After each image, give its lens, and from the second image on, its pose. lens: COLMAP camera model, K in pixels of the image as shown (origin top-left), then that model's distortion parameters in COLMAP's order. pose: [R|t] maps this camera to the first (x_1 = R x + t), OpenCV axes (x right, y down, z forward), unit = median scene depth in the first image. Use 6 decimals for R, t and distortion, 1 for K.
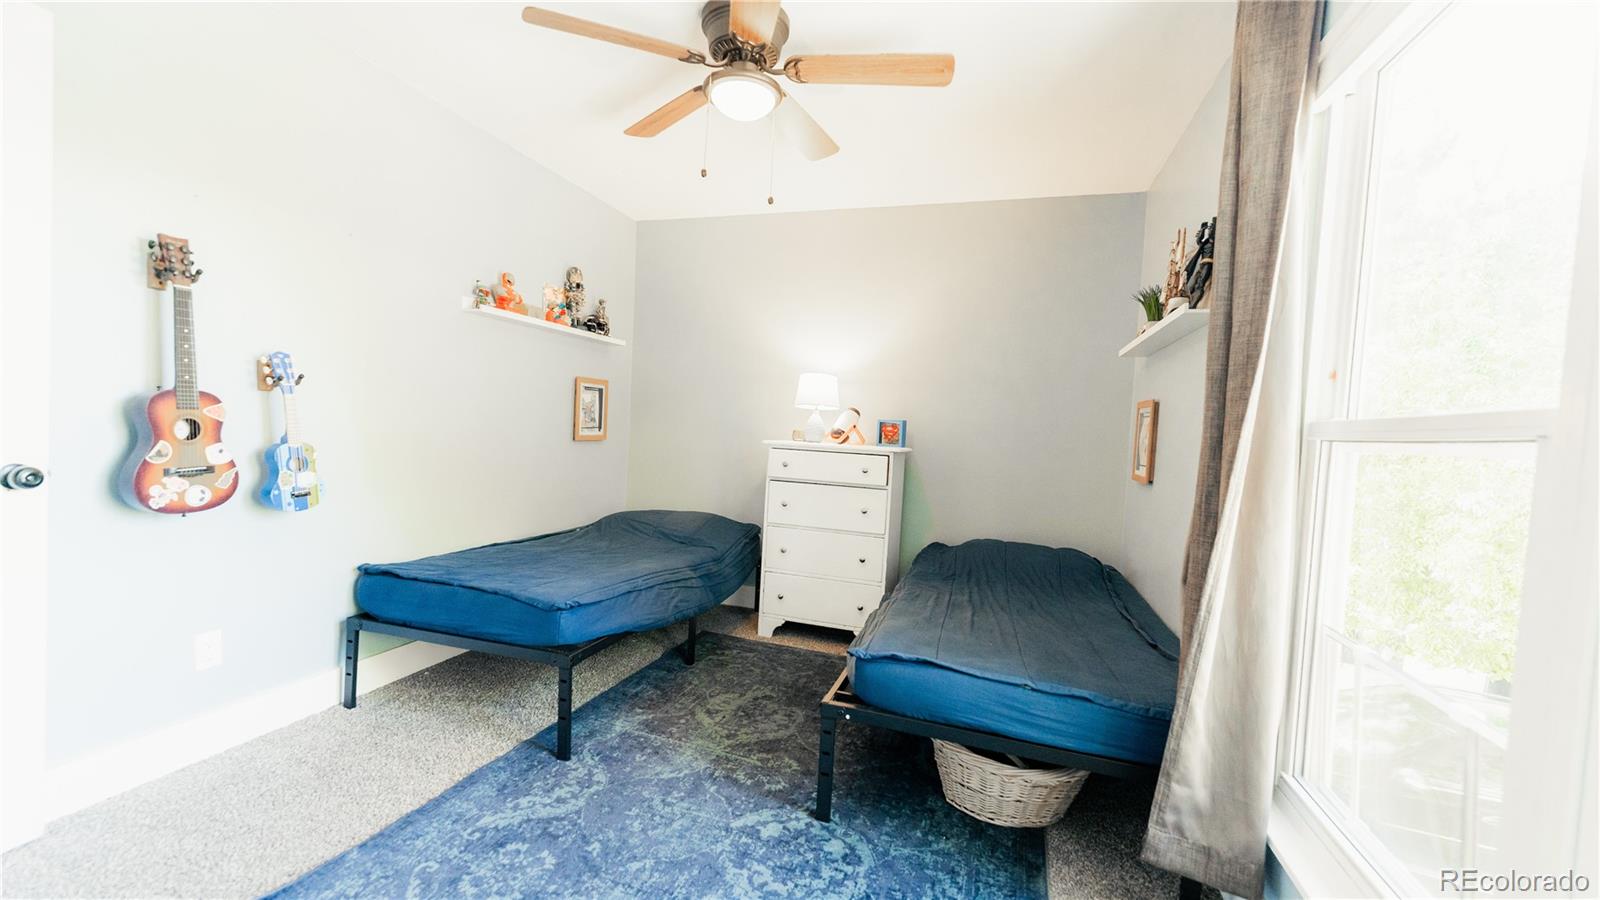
lens RADIAL K [[651.6, 0, 789.2], [0, 651.6, 449.1], [0, 0, 1]] dist [0.002730, 0.000158]
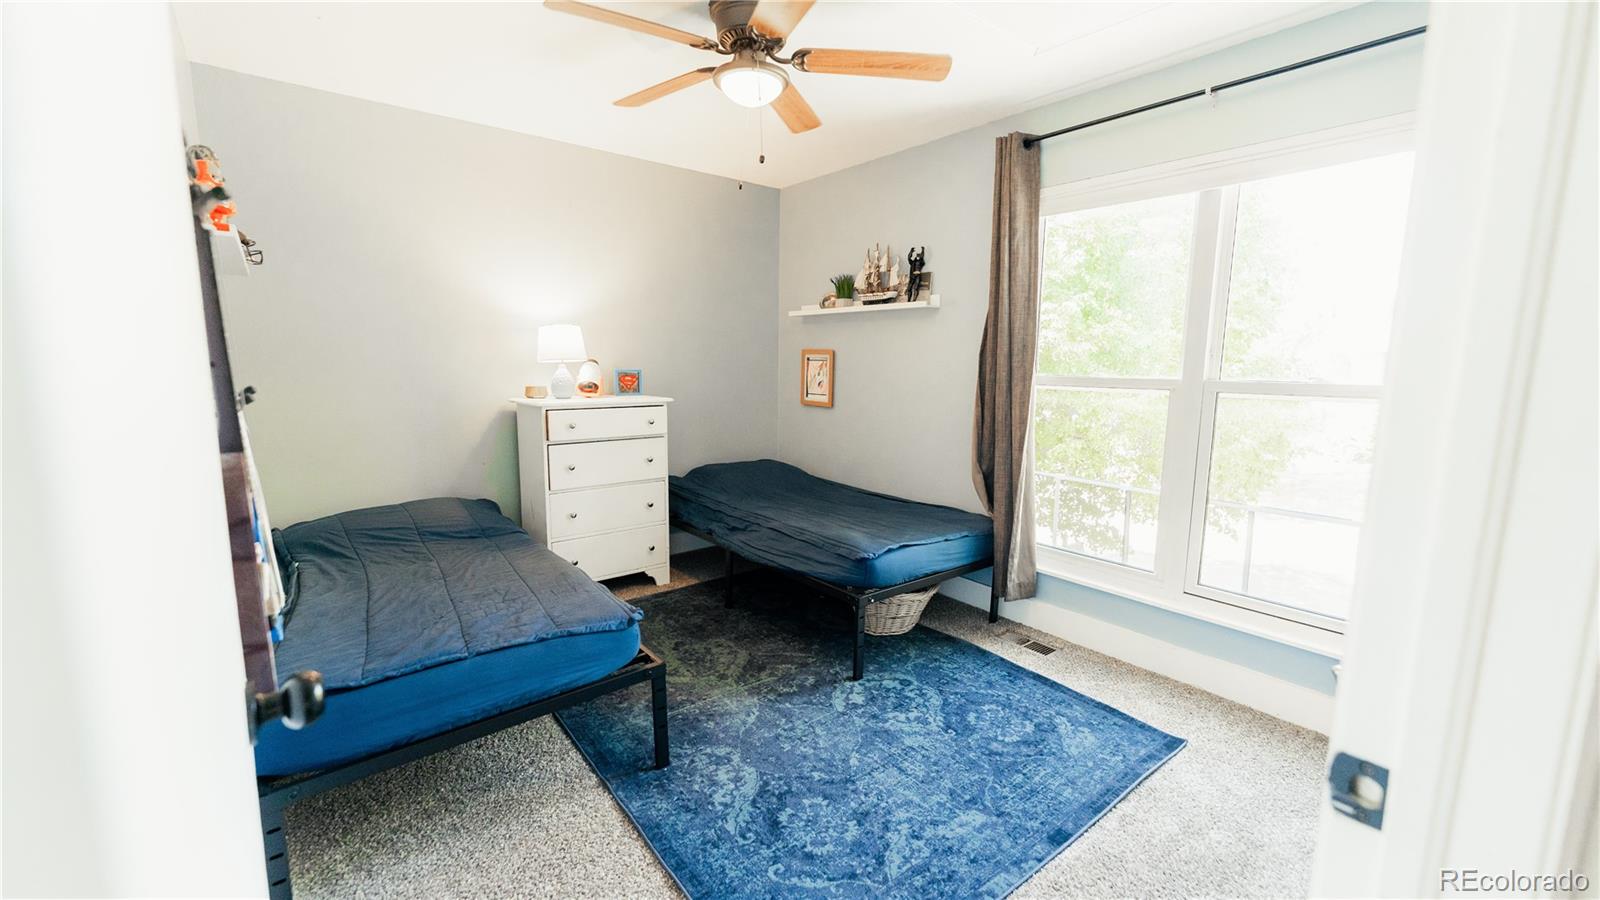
lens RADIAL K [[651.6, 0, 789.2], [0, 651.6, 449.1], [0, 0, 1]] dist [0.002730, 0.000158]
pose [[0.534588, -0.163862, 0.829075, -1.019114], [0.044846, 0.985141, 0.165790, -0.139945], [-0.843922, -0.051448, 0.533993, 0.378163]]
